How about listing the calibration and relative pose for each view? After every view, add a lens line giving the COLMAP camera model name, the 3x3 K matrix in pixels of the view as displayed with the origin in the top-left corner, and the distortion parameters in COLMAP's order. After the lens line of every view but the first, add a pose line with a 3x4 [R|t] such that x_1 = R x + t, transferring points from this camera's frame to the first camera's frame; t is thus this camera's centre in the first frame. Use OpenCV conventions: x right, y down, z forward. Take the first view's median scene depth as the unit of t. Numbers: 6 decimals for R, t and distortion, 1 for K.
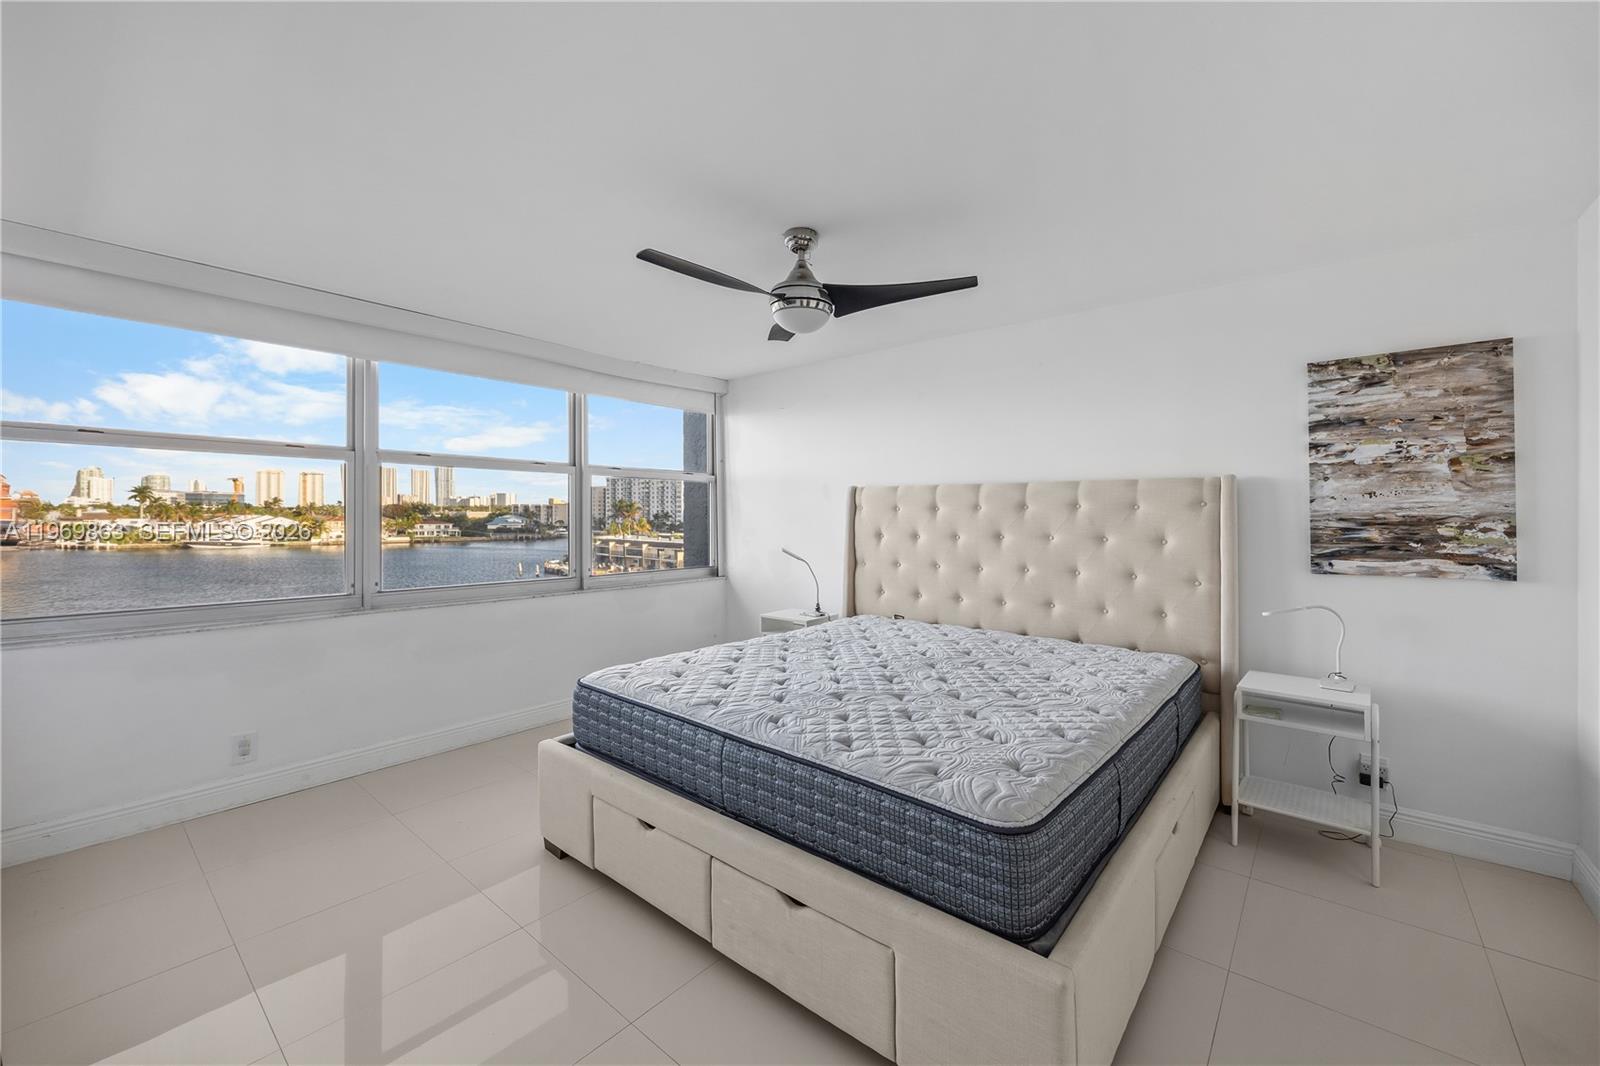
lens RADIAL K [[622.3, 0, 797.5], [0, 622.3, 518.9], [0, 0, 1]] dist [-0.003665, -0.000167]
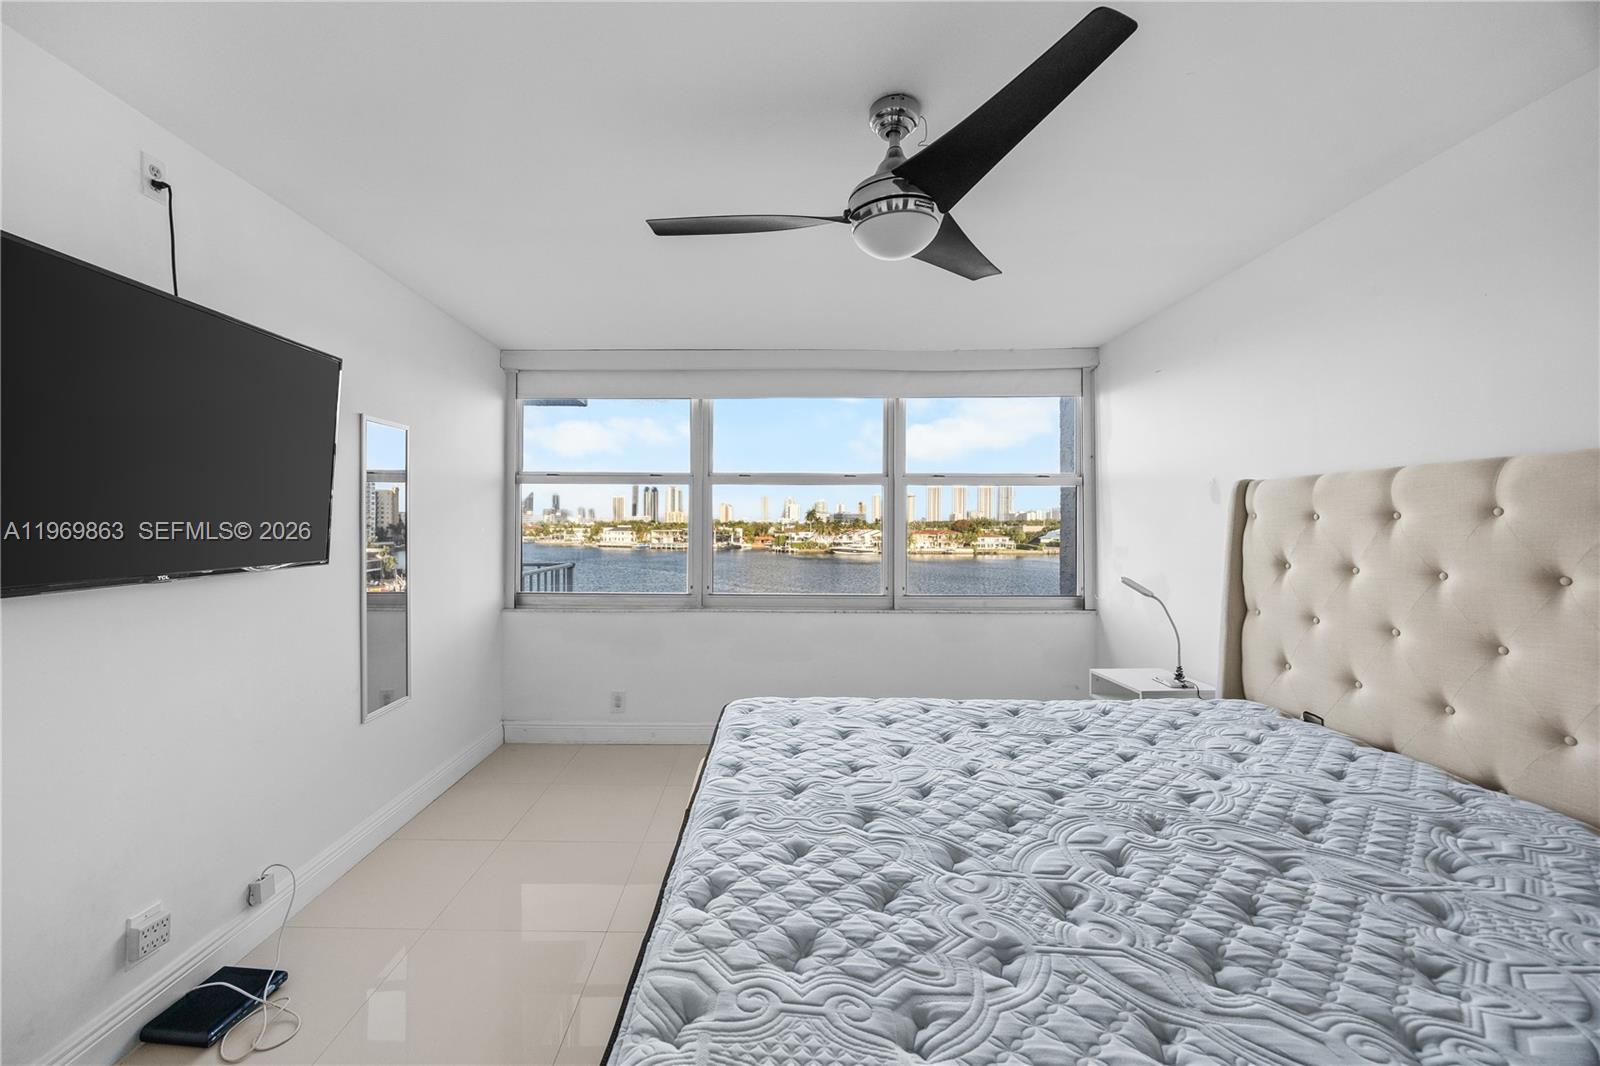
lens RADIAL K [[622.3, 0, 787.2], [0, 622.3, 536.1], [0, 0, 1]] dist [-0.003665, -0.000167]
pose [[0.639379, 0.007063, -0.768859, 0.266863], [-0.003438, 0.999974, 0.006326, -0.001222], [0.768884, -0.001401, 0.639387, 0.287330]]
